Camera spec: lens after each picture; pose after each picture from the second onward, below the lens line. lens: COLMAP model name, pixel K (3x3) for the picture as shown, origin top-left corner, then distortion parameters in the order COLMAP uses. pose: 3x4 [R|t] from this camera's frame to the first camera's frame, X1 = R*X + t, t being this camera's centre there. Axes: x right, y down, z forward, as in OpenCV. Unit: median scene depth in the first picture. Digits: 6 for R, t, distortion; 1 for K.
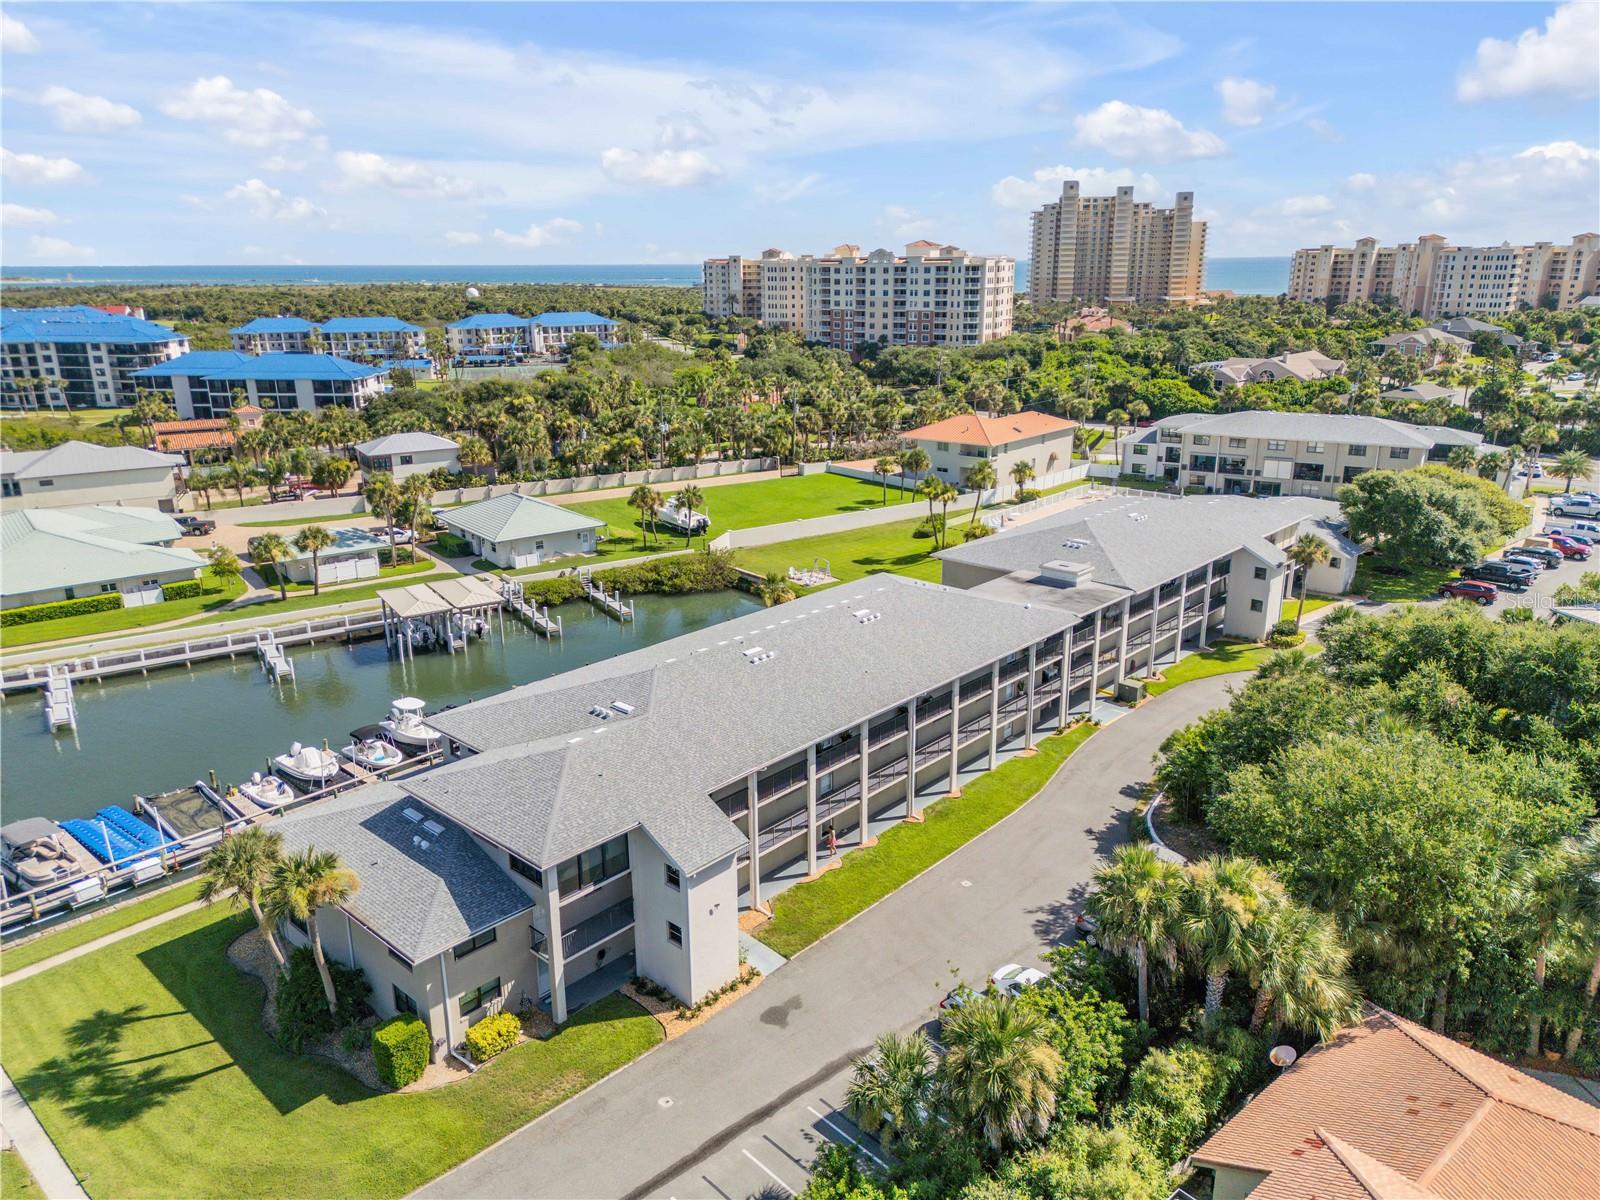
lens RADIAL K [[1120.4, 0, 798.5], [0, 1120.4, 601.2], [0, 0, 1]] dist [0.090597, -0.101052]
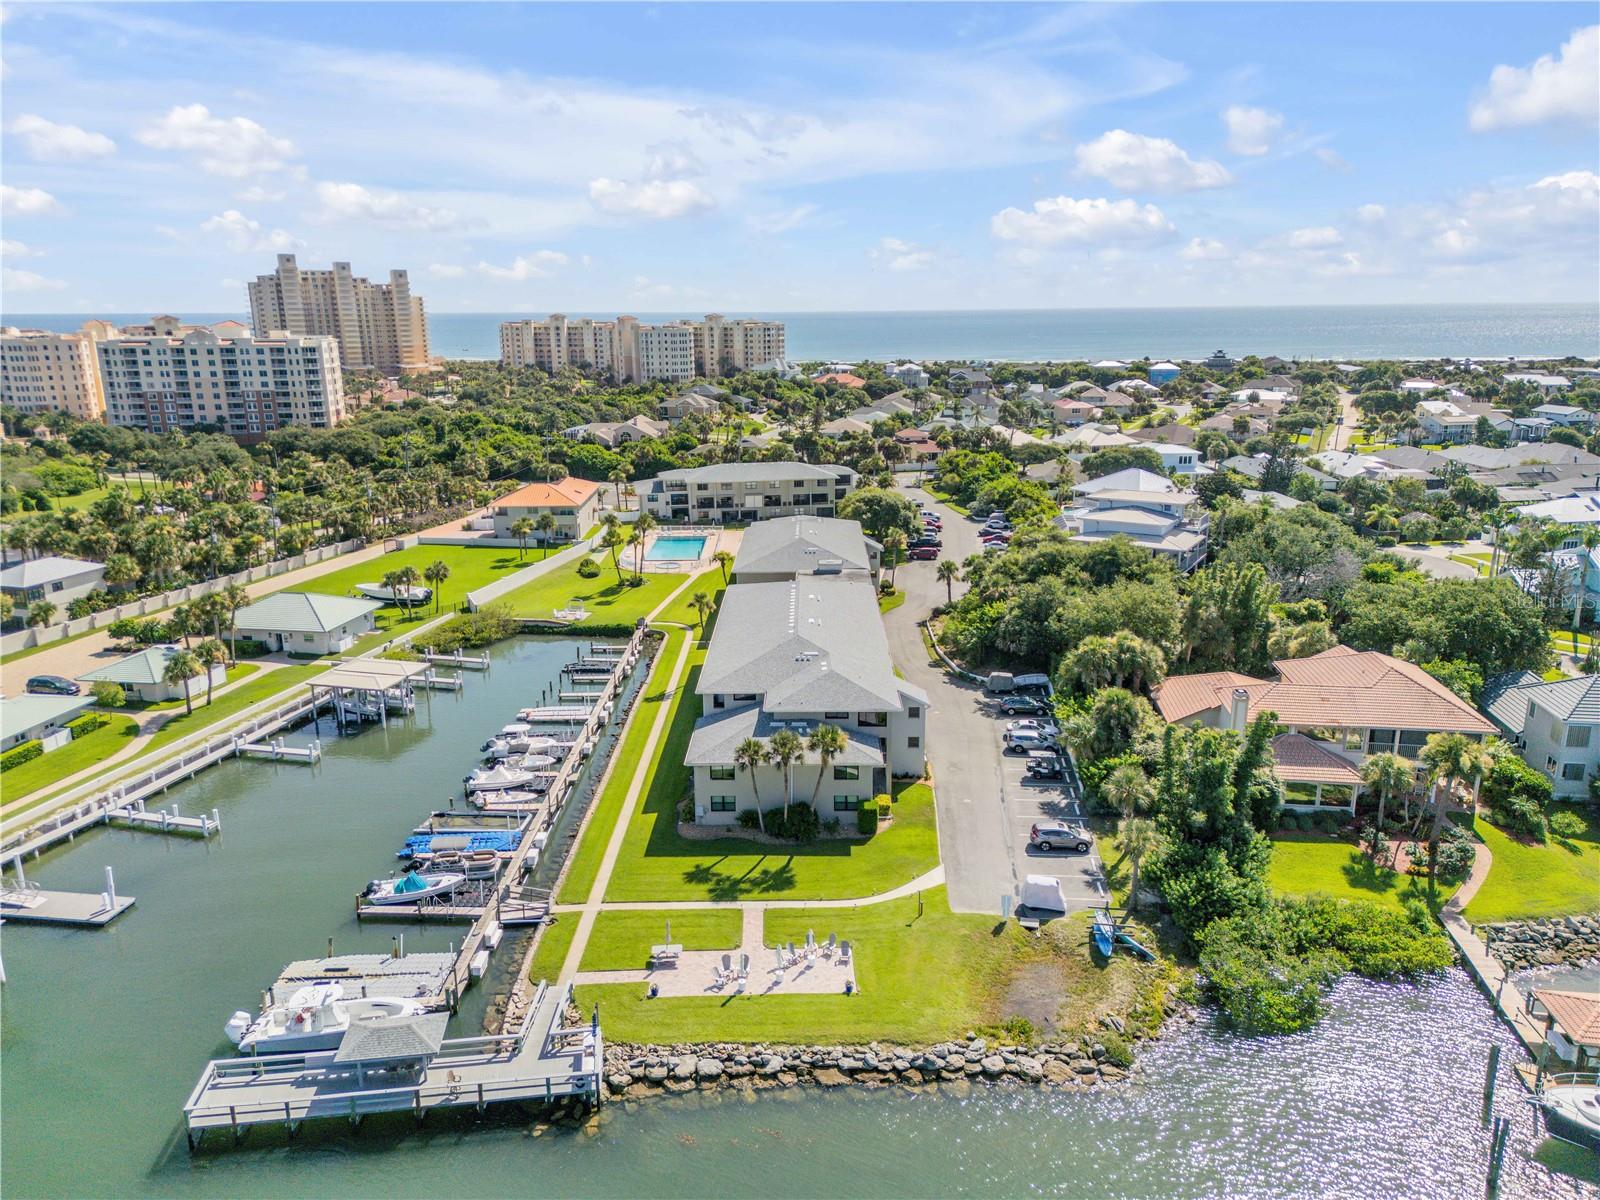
lens RADIAL K [[1118.2, 0, 797.5], [0, 1118.2, 603.7], [0, 0, 1]] dist [0.096282, -0.100548]
pose [[0.742882, -0.167666, 0.648085, -0.443516], [0.195264, 0.980298, 0.029787, -0.014501], [-0.640311, 0.104419, 0.760986, -0.122285]]
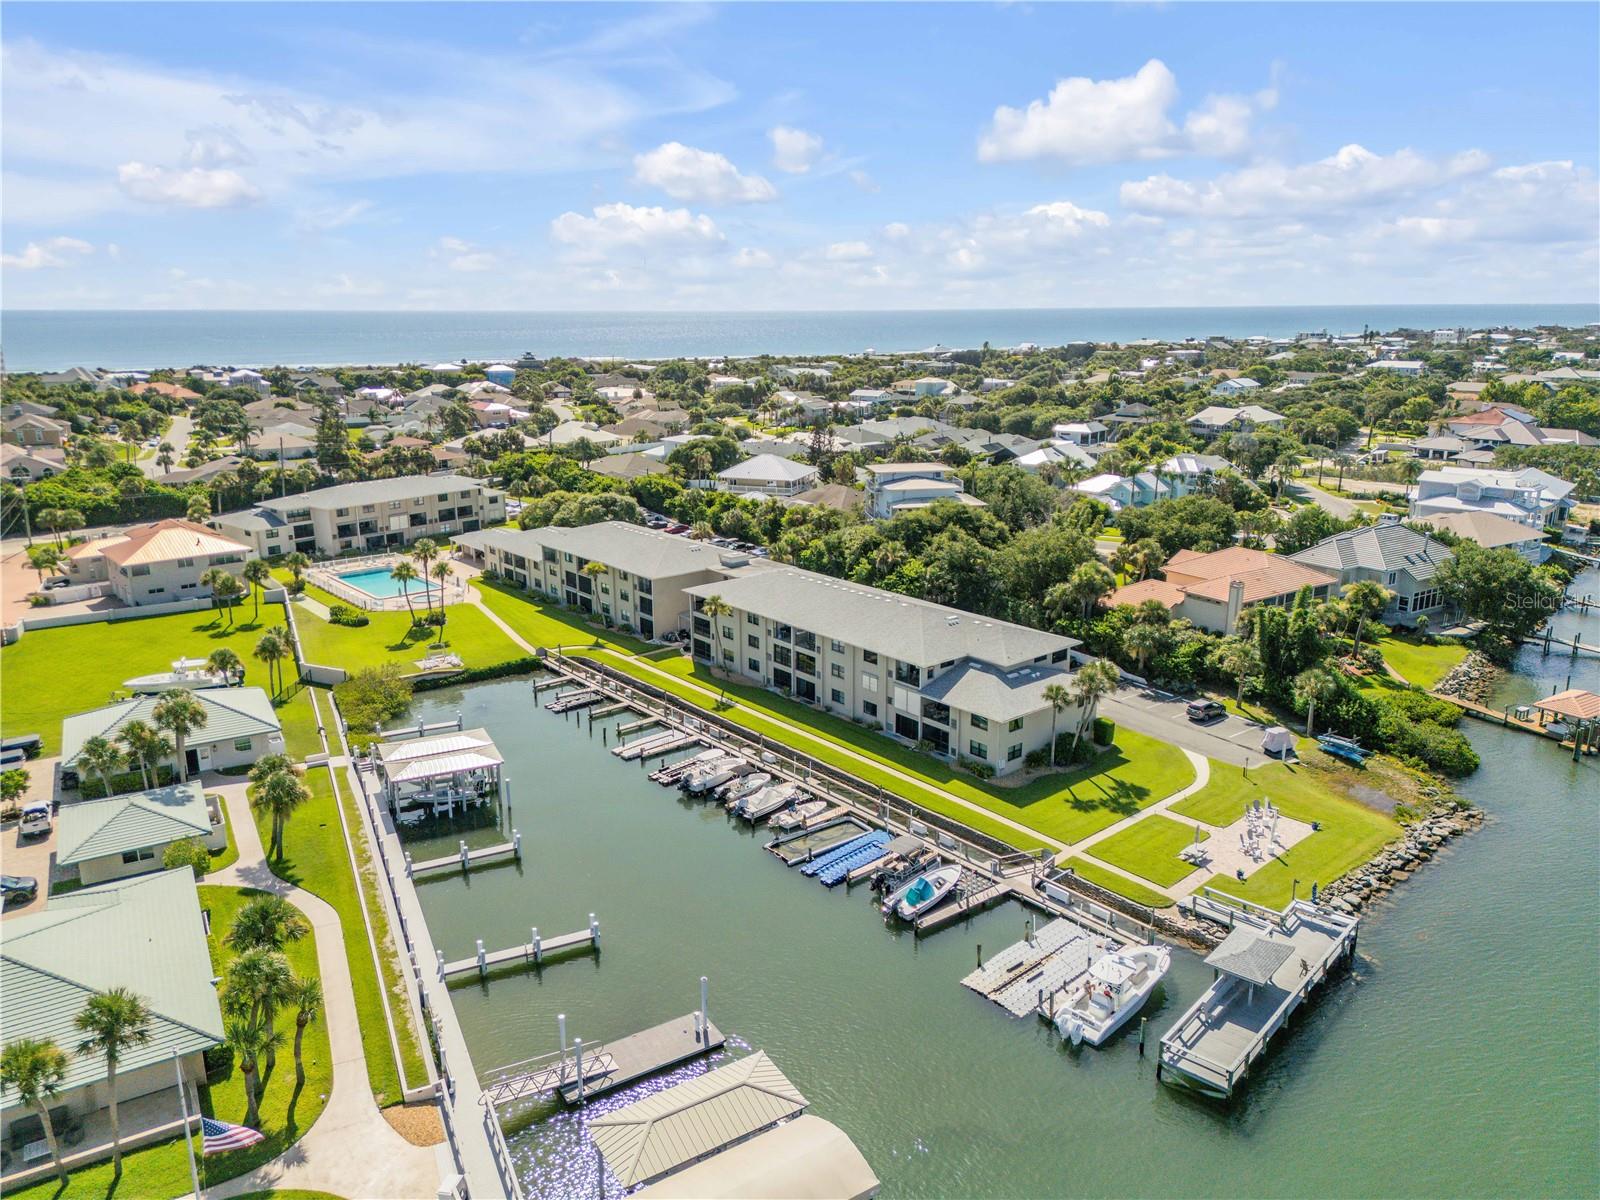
lens RADIAL K [[1120.4, 0, 798.5], [0, 1120.4, 601.2], [0, 0, 1]] dist [0.090597, -0.101052]
pose [[0.118744, -0.242905, 0.962755, -0.706688], [0.288580, 0.936203, 0.200613, -0.139210], [-0.950064, 0.254010, 0.181266, 0.297641]]
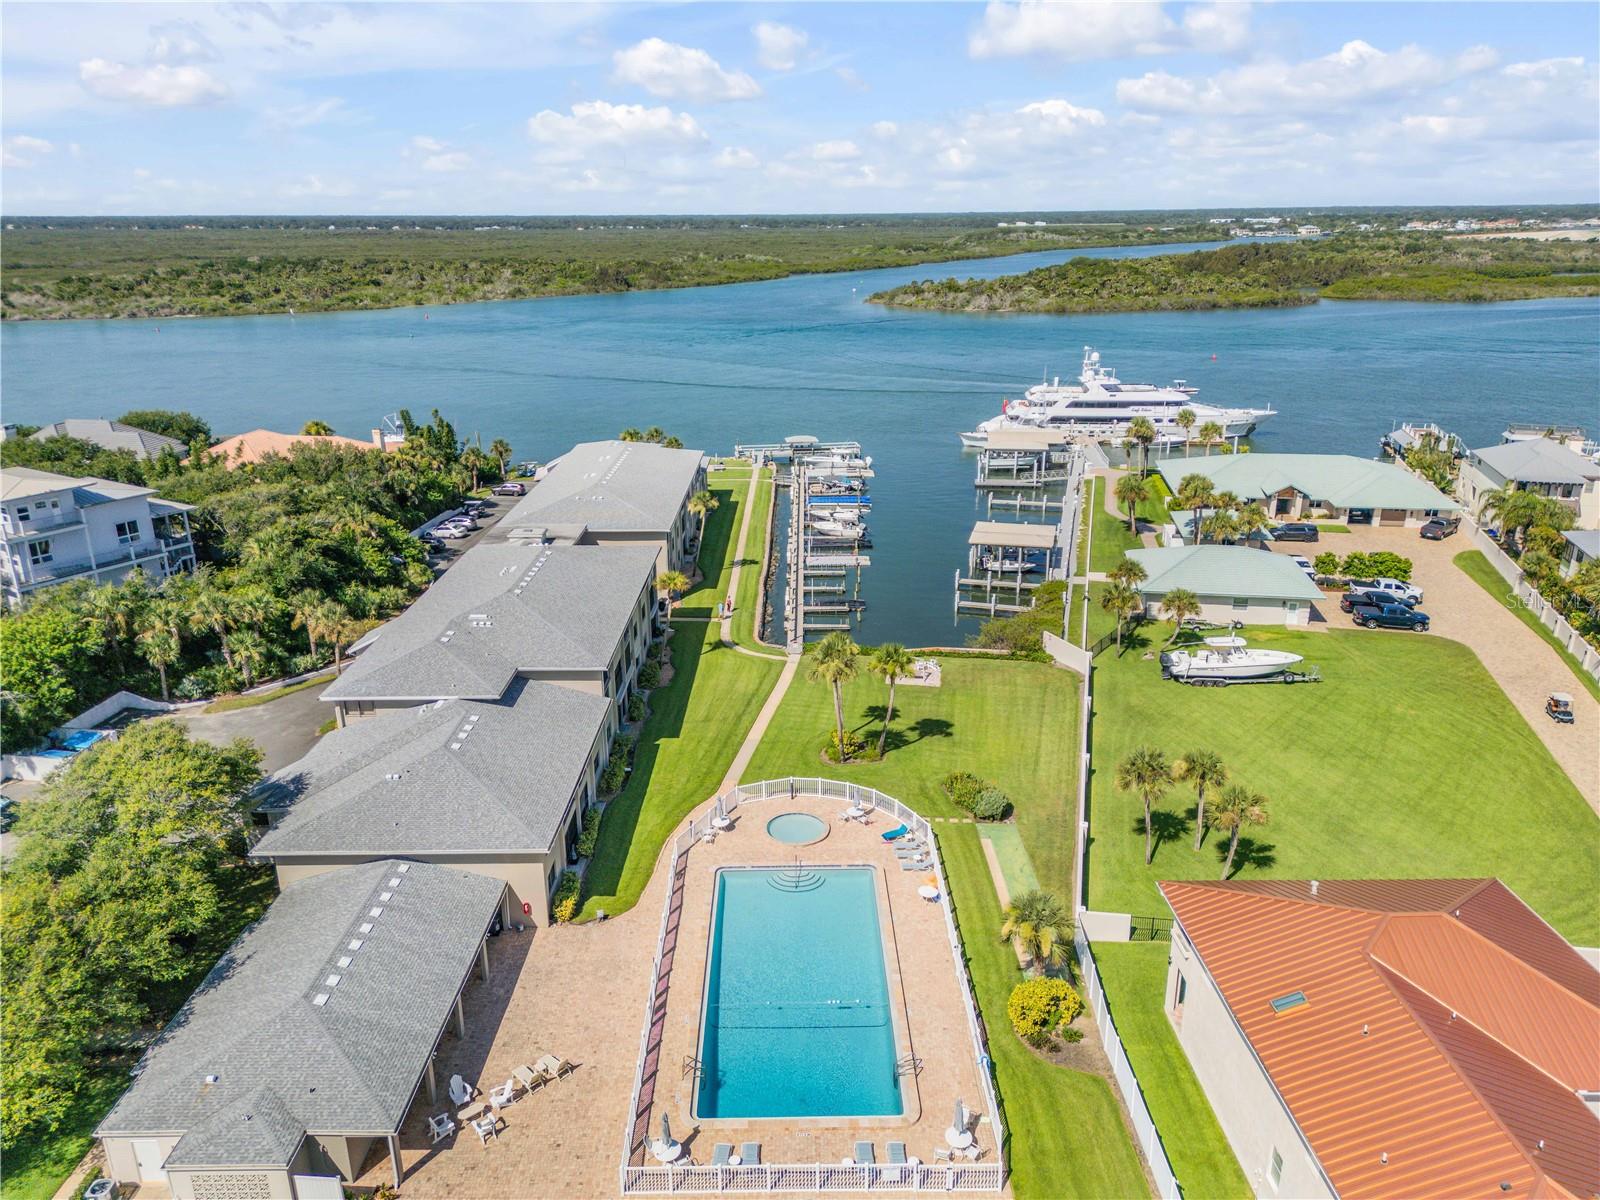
lens RADIAL K [[1120.4, 0, 798.5], [0, 1120.4, 601.2], [0, 0, 1]] dist [0.090597, -0.101052]
pose [[-0.739712, 0.232220, -0.631585, 0.406091], [-0.180061, 0.836040, 0.518281, -0.331726], [0.648386, 0.497103, -0.576615, 0.961828]]
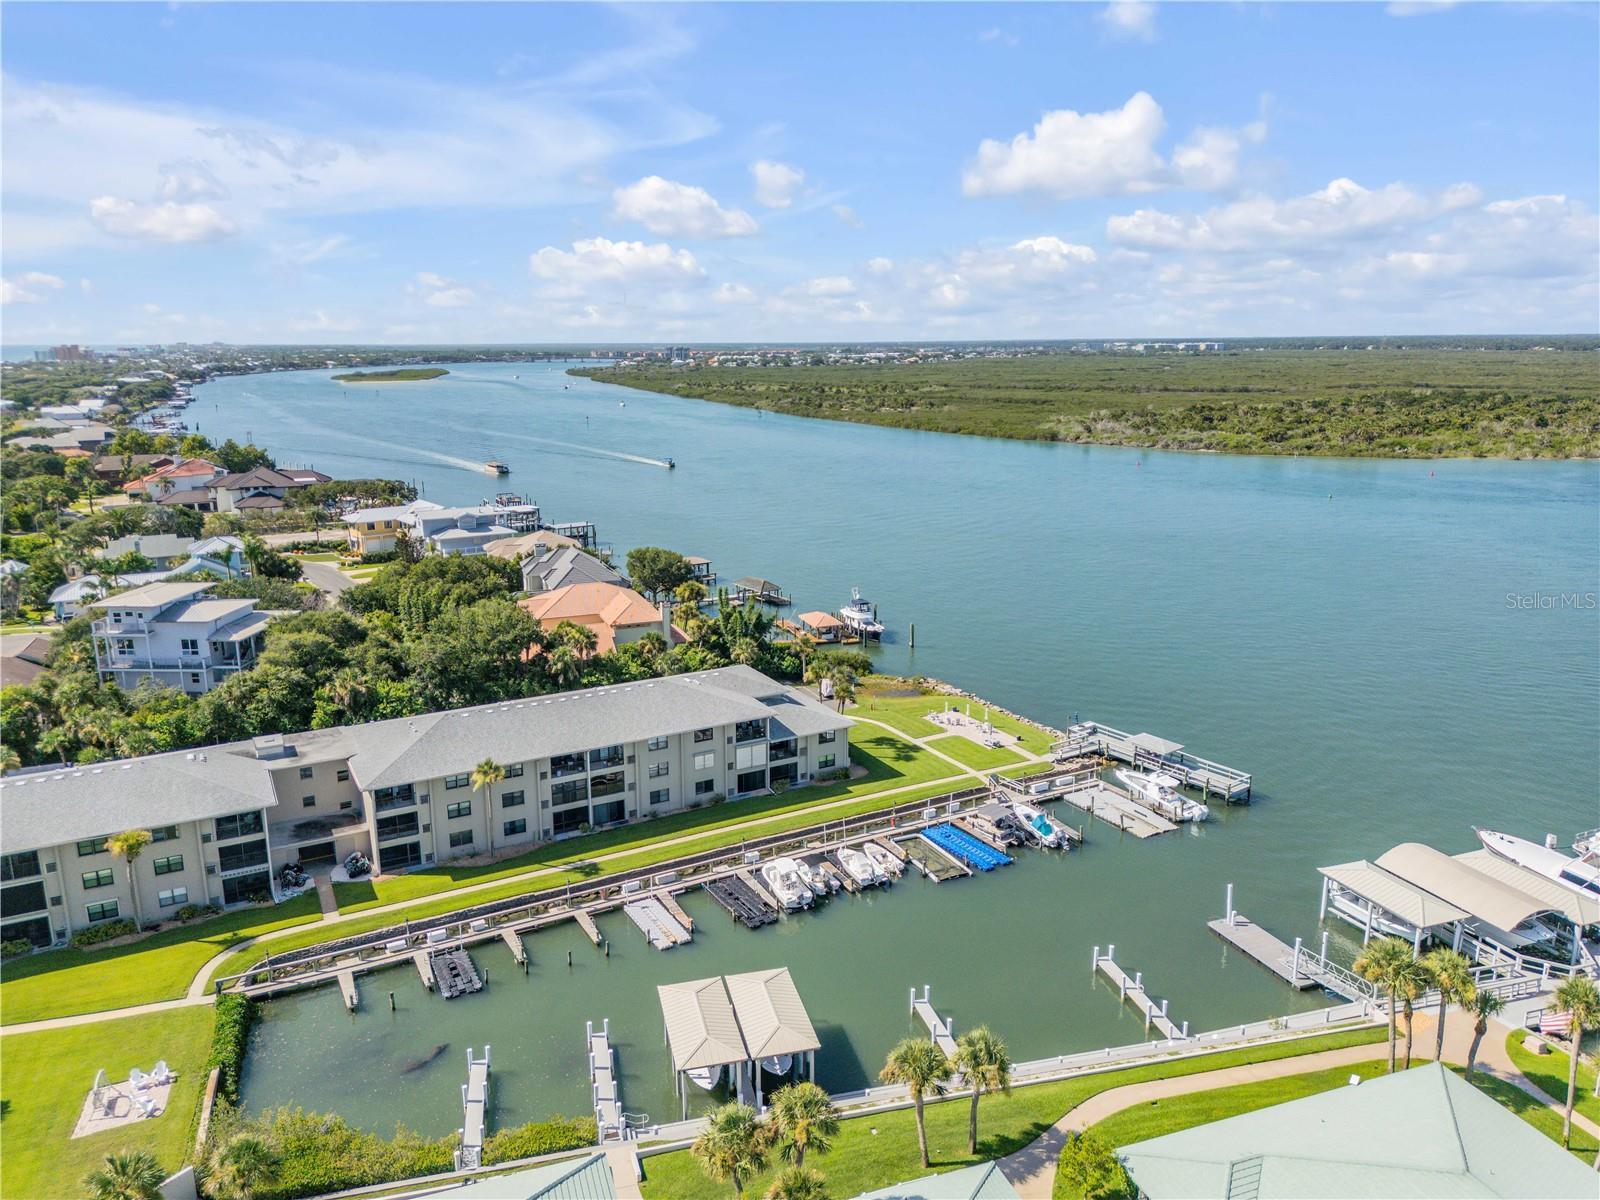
lens RADIAL K [[1120.4, 0, 798.5], [0, 1120.4, 601.2], [0, 0, 1]] dist [0.090597, -0.101052]
pose [[-0.946280, -0.058965, 0.317927, -0.338155], [0.106572, 0.871421, 0.478820, -0.339923], [-0.305281, 0.486980, -0.818324, 0.861758]]
